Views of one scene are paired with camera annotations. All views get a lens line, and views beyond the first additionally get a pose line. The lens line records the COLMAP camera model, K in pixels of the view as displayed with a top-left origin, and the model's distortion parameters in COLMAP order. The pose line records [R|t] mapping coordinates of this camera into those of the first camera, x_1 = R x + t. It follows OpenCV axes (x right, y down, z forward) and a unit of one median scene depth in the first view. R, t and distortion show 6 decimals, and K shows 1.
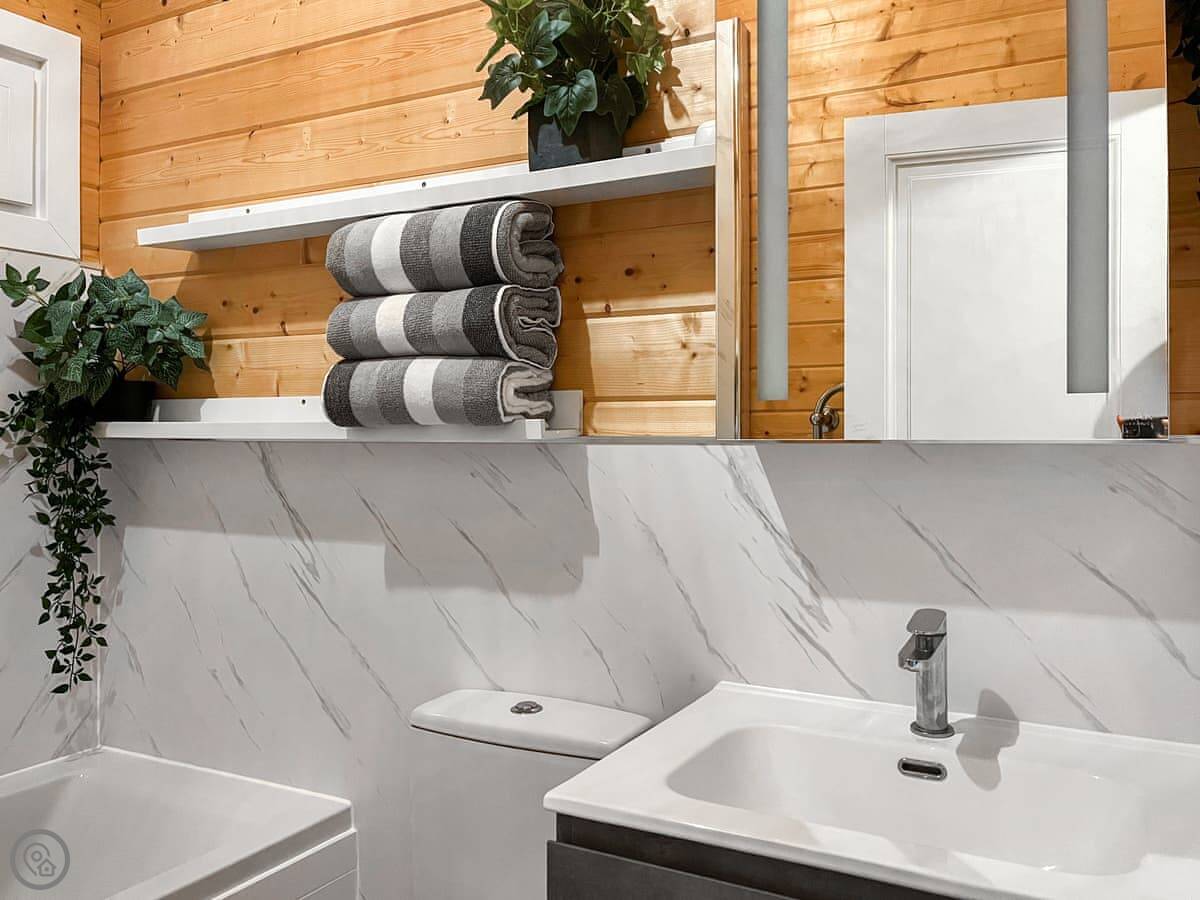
lens RADIAL K [[951.9, 0, 607.7], [0, 951.9, 438.2], [0, 0, 1]] dist [0.070205, -0.091549]
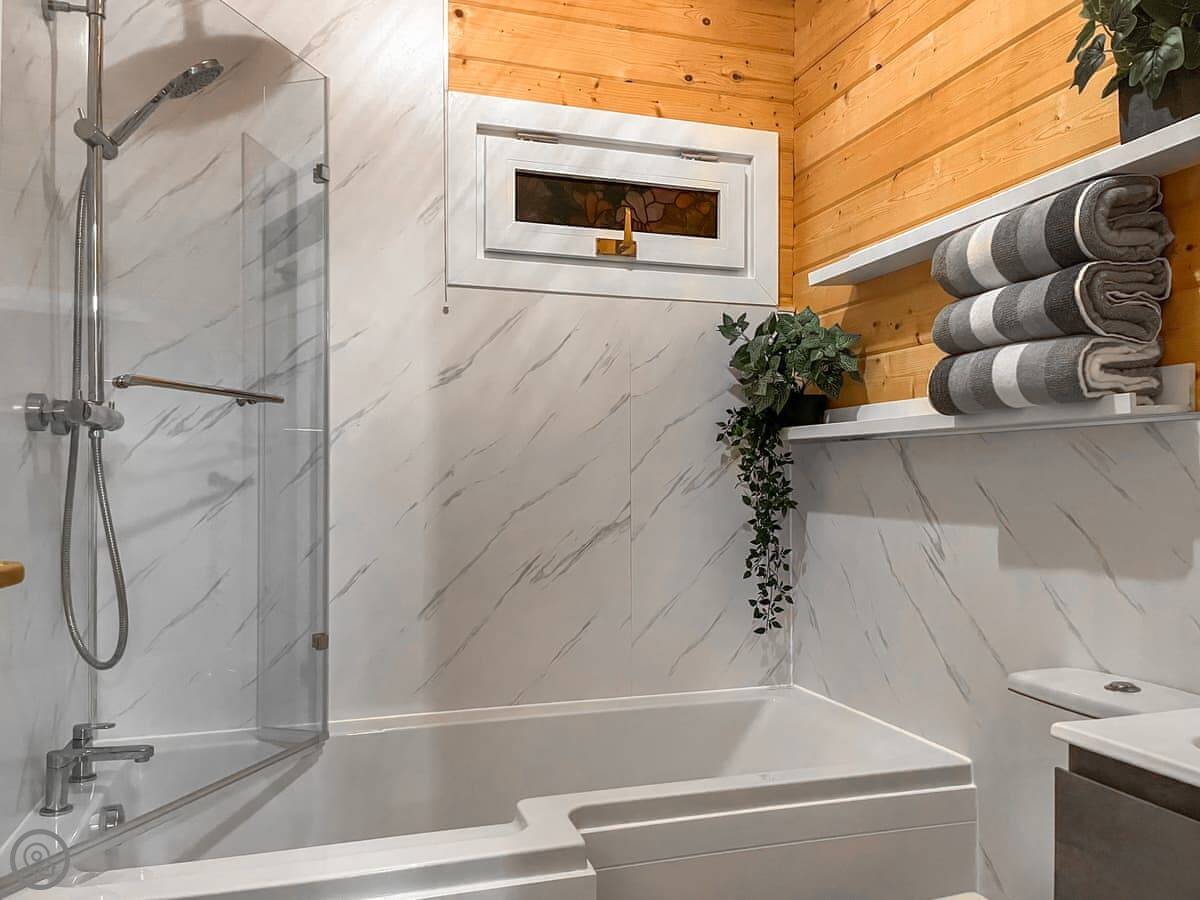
lens RADIAL K [[912.5, 0, 613.0], [0, 912.5, 480.7], [0, 0, 1]] dist [0.068592, -0.091693]
pose [[0.717635, 0.001047, -0.696419, 0.175937], [-0.003873, 0.999989, -0.002488, 0.062641], [0.696409, 0.004483, 0.717631, -0.046503]]
